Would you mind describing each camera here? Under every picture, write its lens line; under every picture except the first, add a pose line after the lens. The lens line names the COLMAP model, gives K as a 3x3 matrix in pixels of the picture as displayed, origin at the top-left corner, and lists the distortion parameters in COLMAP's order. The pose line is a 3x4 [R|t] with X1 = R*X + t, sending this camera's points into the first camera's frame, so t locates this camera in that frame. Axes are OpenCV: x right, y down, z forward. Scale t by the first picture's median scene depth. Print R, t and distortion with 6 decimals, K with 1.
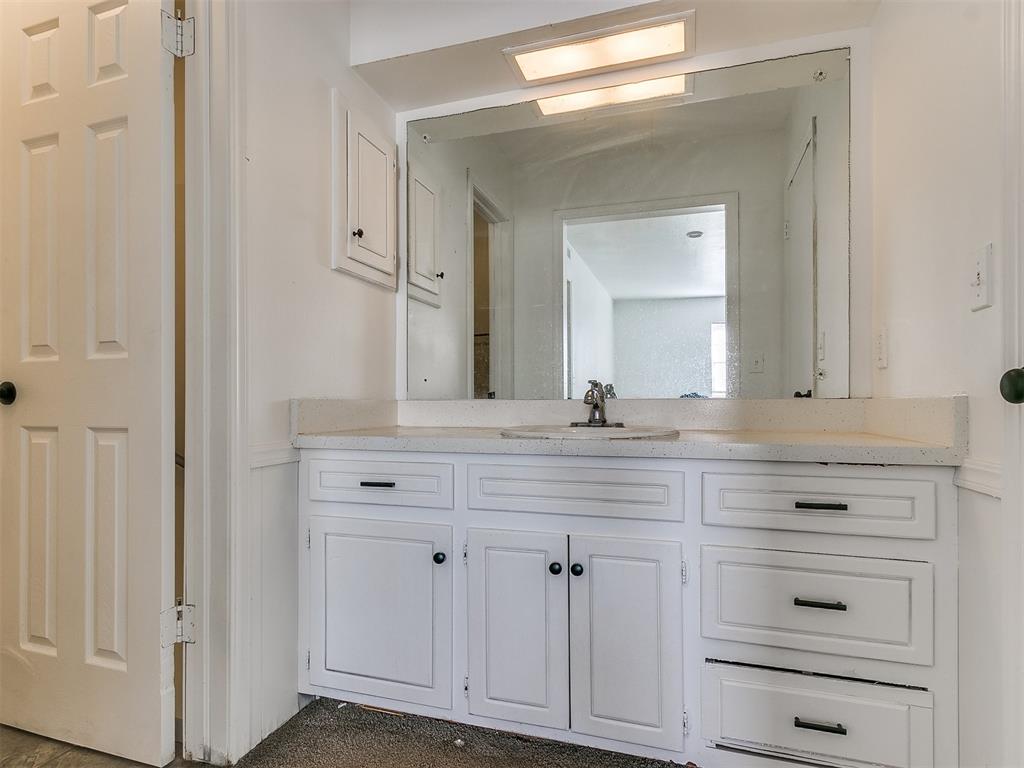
lens RADIAL K [[541.9, 0, 487.5], [0, 541.9, 396.0], [0, 0, 1]] dist [0.003824, -0.001429]
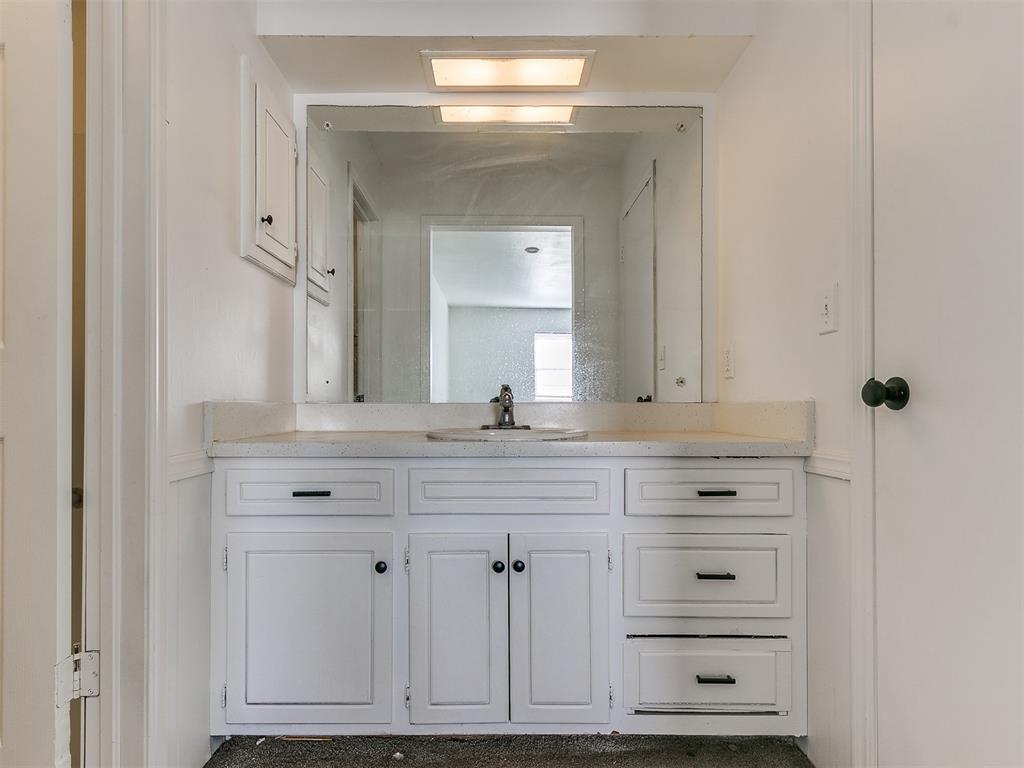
lens RADIAL K [[538.1, 0, 500.8], [0, 538.1, 397.4], [0, 0, 1]] dist [0.003229, -0.000622]
pose [[0.951222, 0.006070, 0.308448, -0.175002], [-0.004836, 0.999977, -0.004764, 0.000920], [-0.308469, 0.003040, 0.951229, 0.023022]]
